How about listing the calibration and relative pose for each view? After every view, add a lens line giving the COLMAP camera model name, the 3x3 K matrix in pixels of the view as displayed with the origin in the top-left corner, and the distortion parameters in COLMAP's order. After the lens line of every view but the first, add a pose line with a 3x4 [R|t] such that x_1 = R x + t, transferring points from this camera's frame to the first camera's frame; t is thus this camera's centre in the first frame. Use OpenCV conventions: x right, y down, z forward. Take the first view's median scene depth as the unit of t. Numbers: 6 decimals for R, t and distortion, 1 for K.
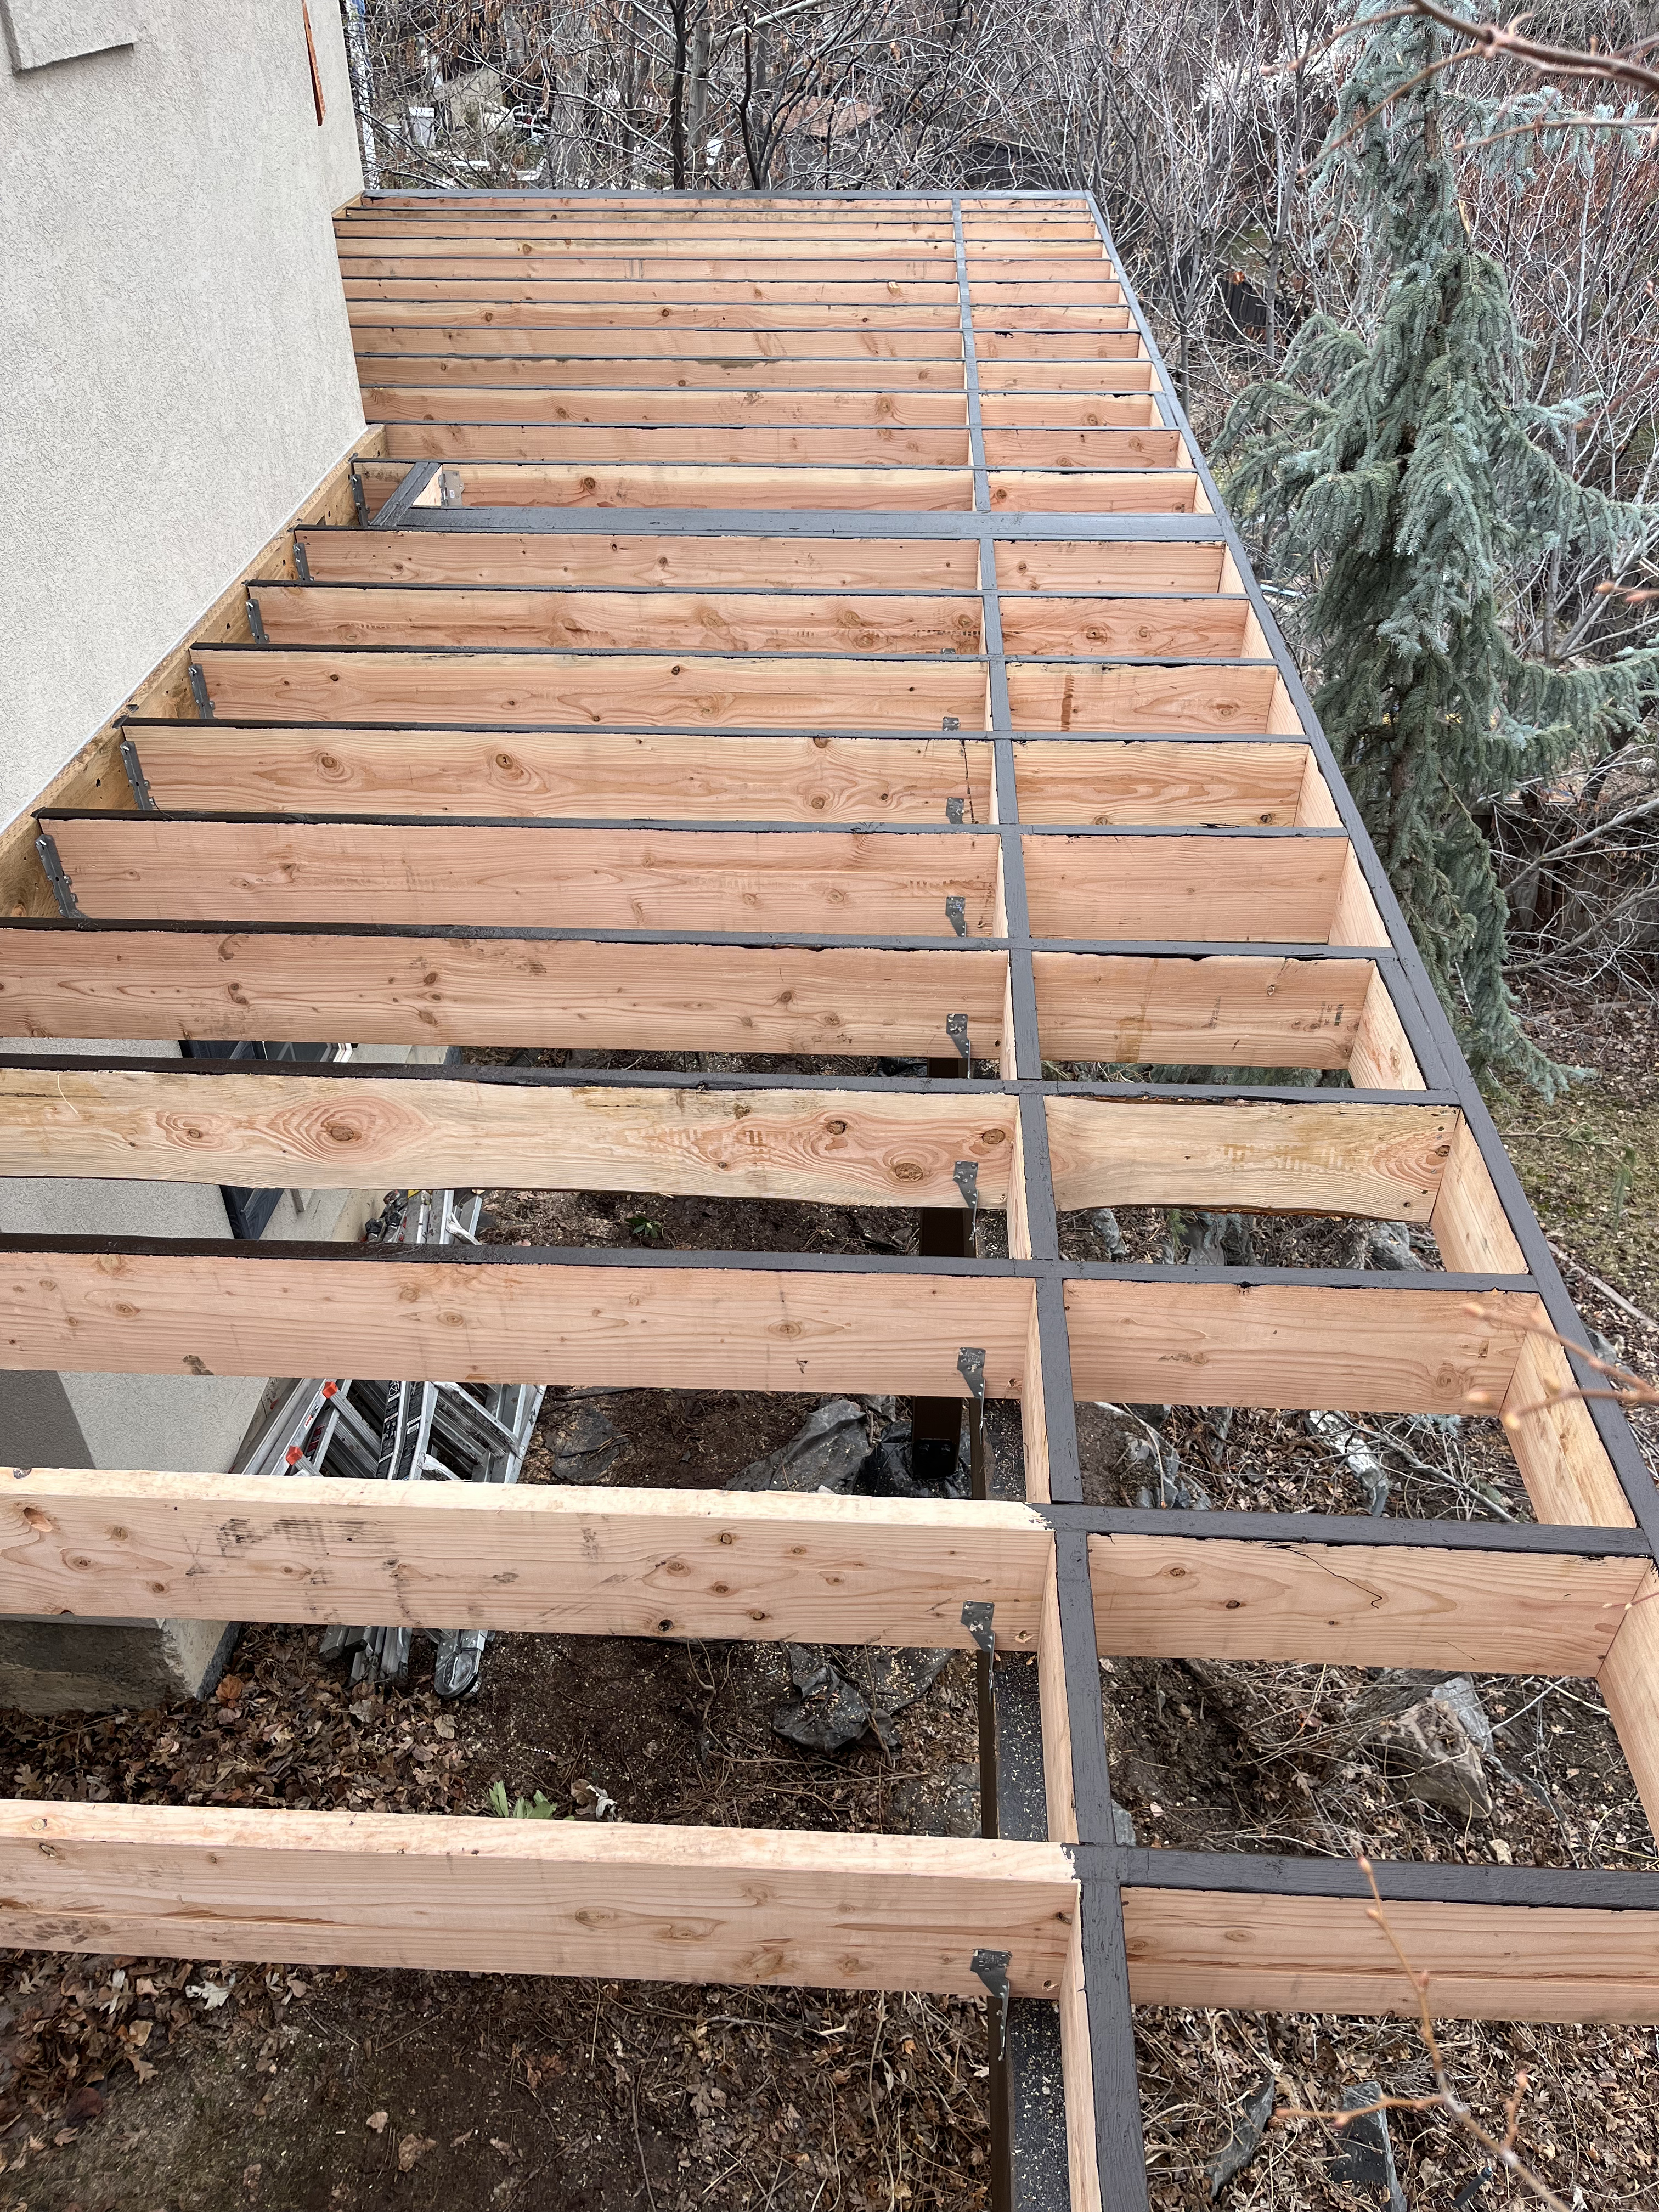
lens RADIAL K [[1667.9, 0, 822.0], [0, 1667.9, 1102.5], [0, 0, 1]] dist [0.042449, -0.040854]
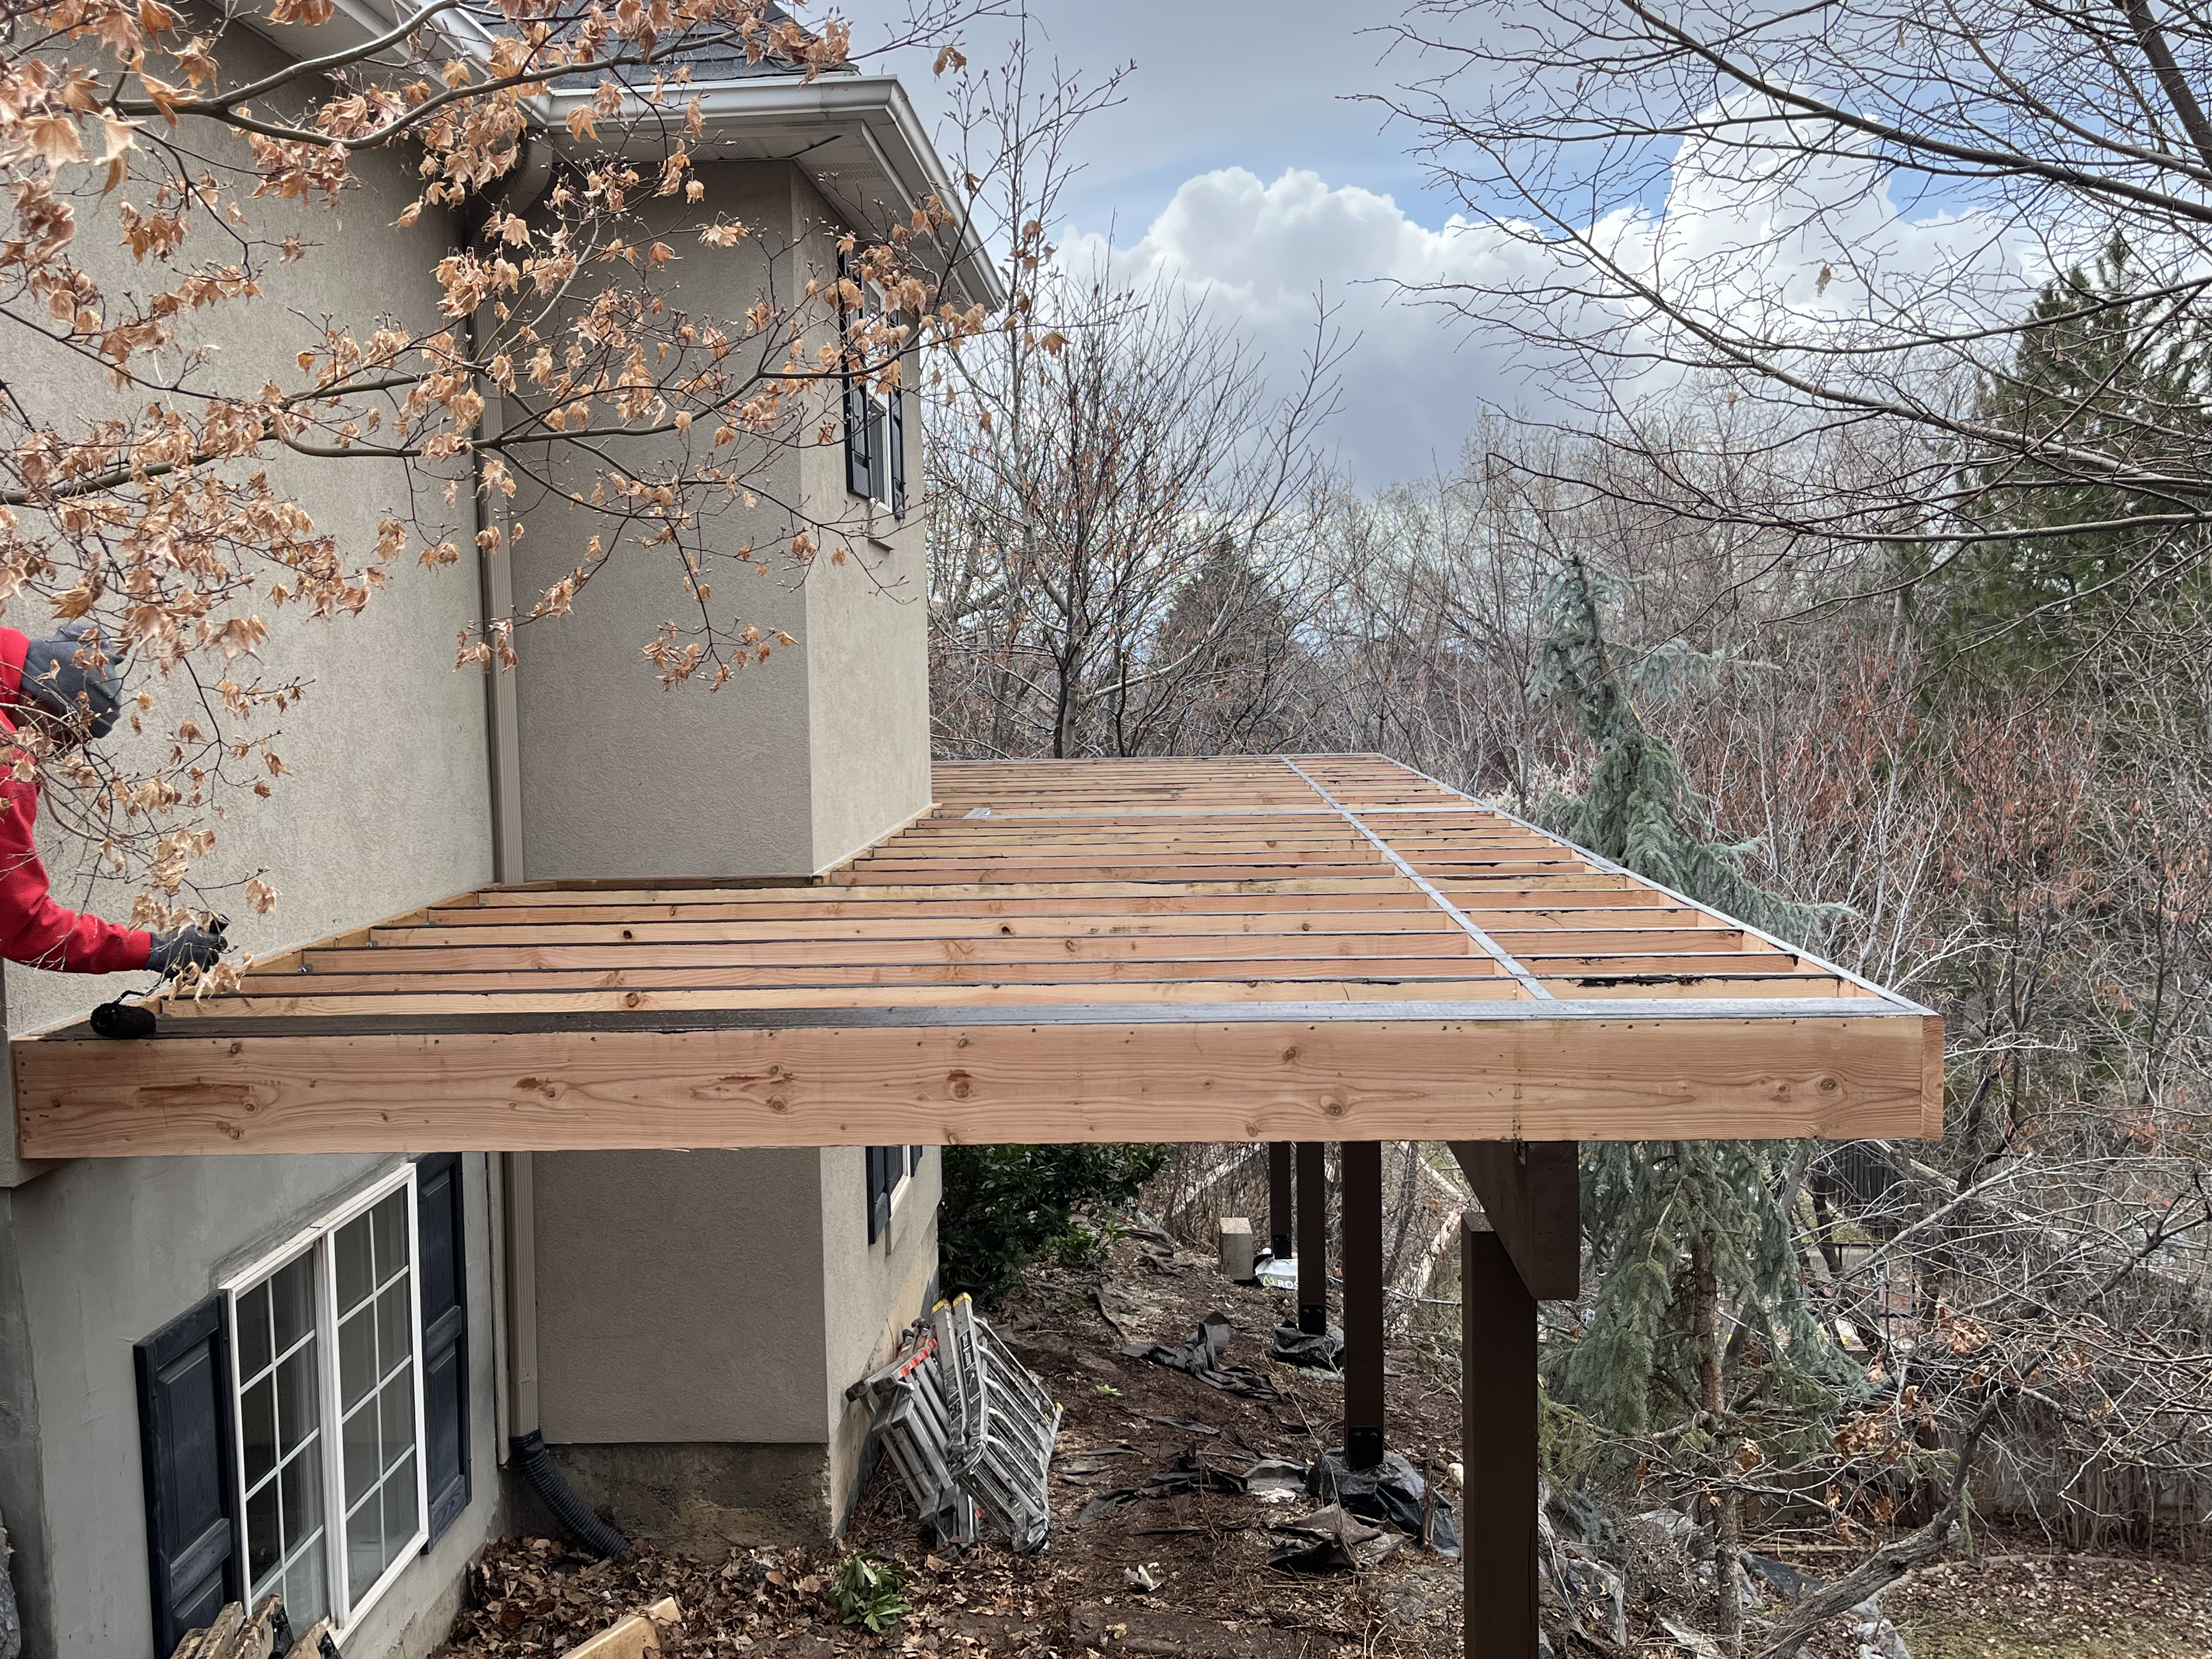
lens RADIAL K [[1941.3, 0, 1111.8], [0, 1941.3, 826.3], [0, 0, 1]] dist [0.044378, -0.012129]
pose [[0.999785, -0.016164, 0.013010, -0.110319], [0.020617, 0.844593, -0.535012, 0.480727], [-0.002341, 0.535165, 0.844744, -0.414412]]
